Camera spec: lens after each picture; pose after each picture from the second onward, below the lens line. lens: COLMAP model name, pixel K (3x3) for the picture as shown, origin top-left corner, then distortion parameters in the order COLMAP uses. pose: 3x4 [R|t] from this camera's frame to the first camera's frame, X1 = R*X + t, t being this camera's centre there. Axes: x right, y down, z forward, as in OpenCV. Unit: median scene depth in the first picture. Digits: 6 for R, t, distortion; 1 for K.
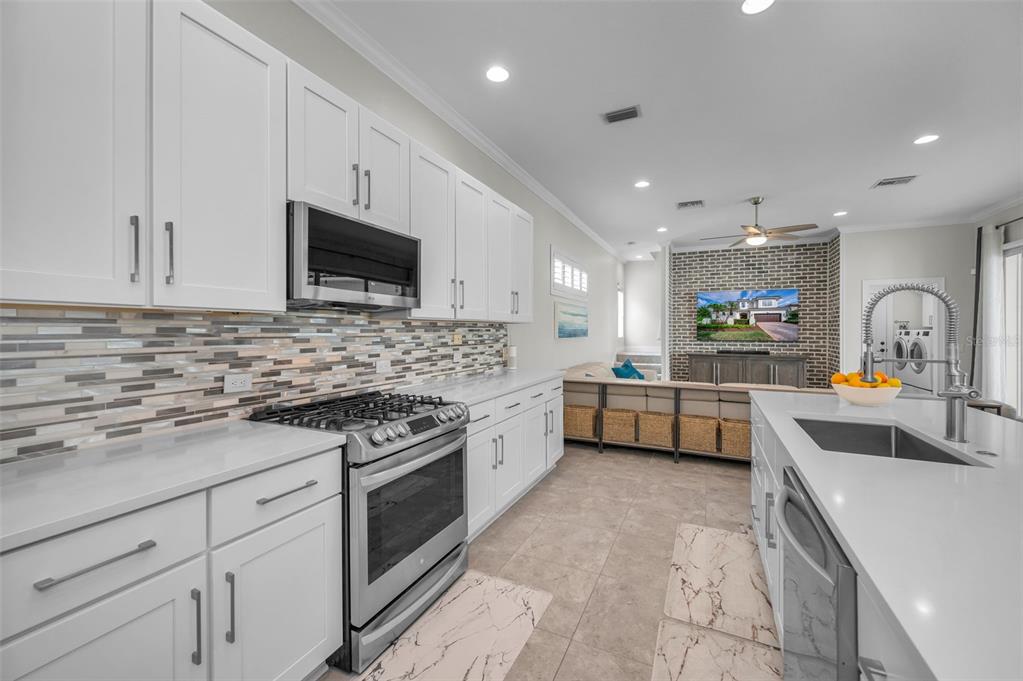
lens RADIAL K [[411.1, 0, 513.4], [0, 411.1, 333.0], [0, 0, 1]] dist [-0.000979, -0.000085]
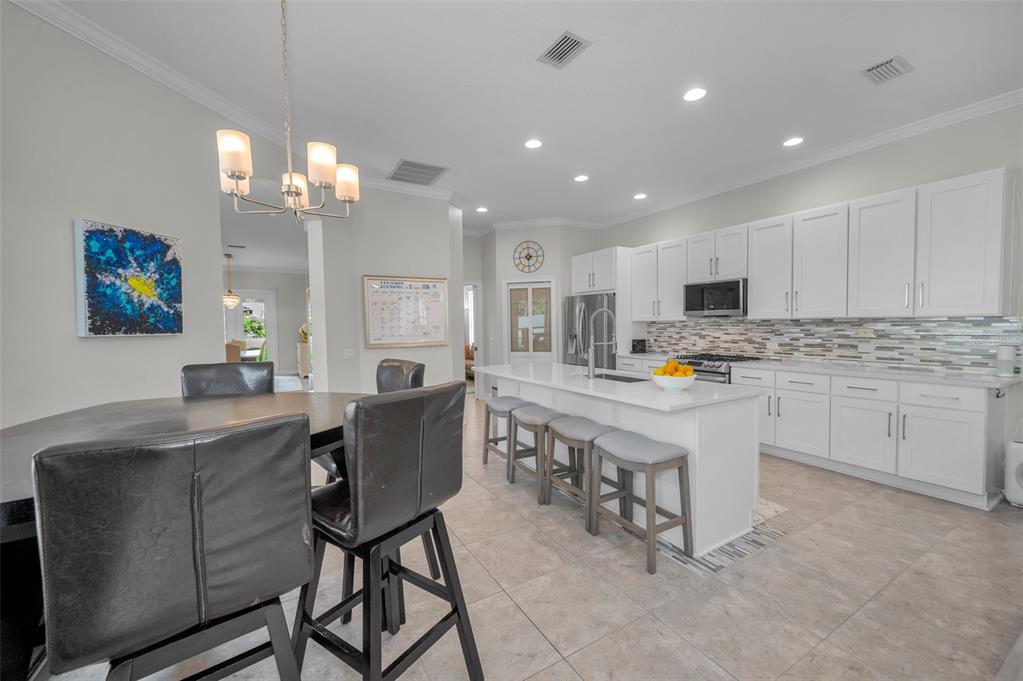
lens RADIAL K [[411.0, 0, 511.5], [0, 411.0, 340.5], [0, 0, 1]] dist [-0.000181, -0.000003]
pose [[-0.562760, 0.043509, -0.825474, 1.733025], [0.011013, 0.998920, 0.045144, -0.032693], [0.826547, 0.016314, -0.562632, 1.036704]]
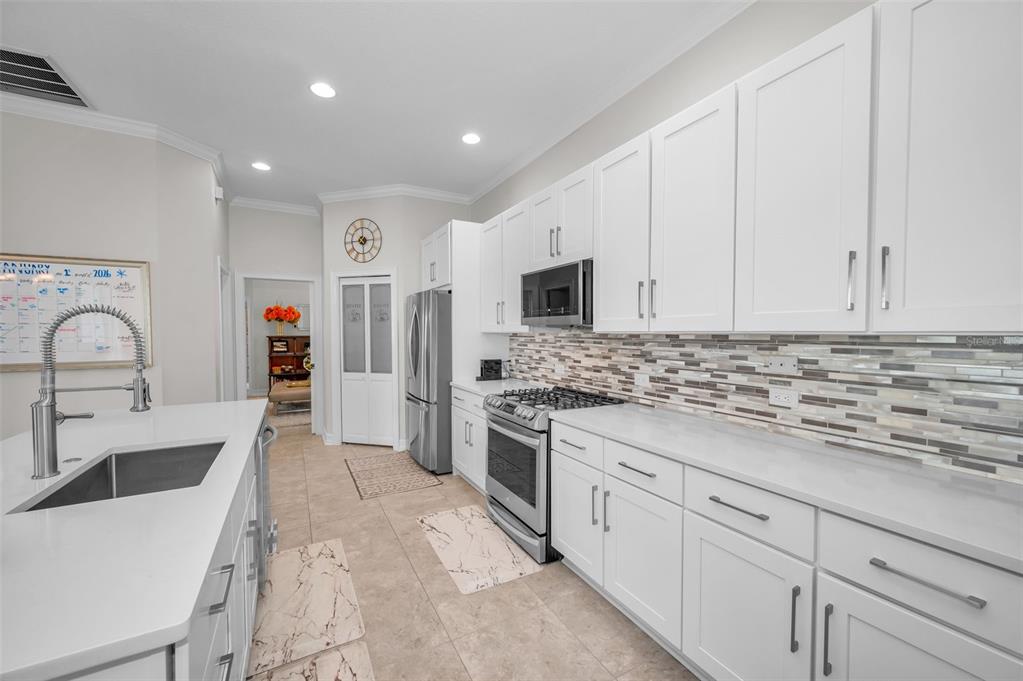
lens RADIAL K [[405.8, 0, 513.4], [0, 405.8, 344.5], [0, 0, 1]] dist [-0.001138, -0.000217]
pose [[-0.586721, 0.027770, -0.809313, 0.645396], [-0.001831, 0.999364, 0.035618, -0.038430], [0.809787, 0.022380, -0.586297, 1.286199]]
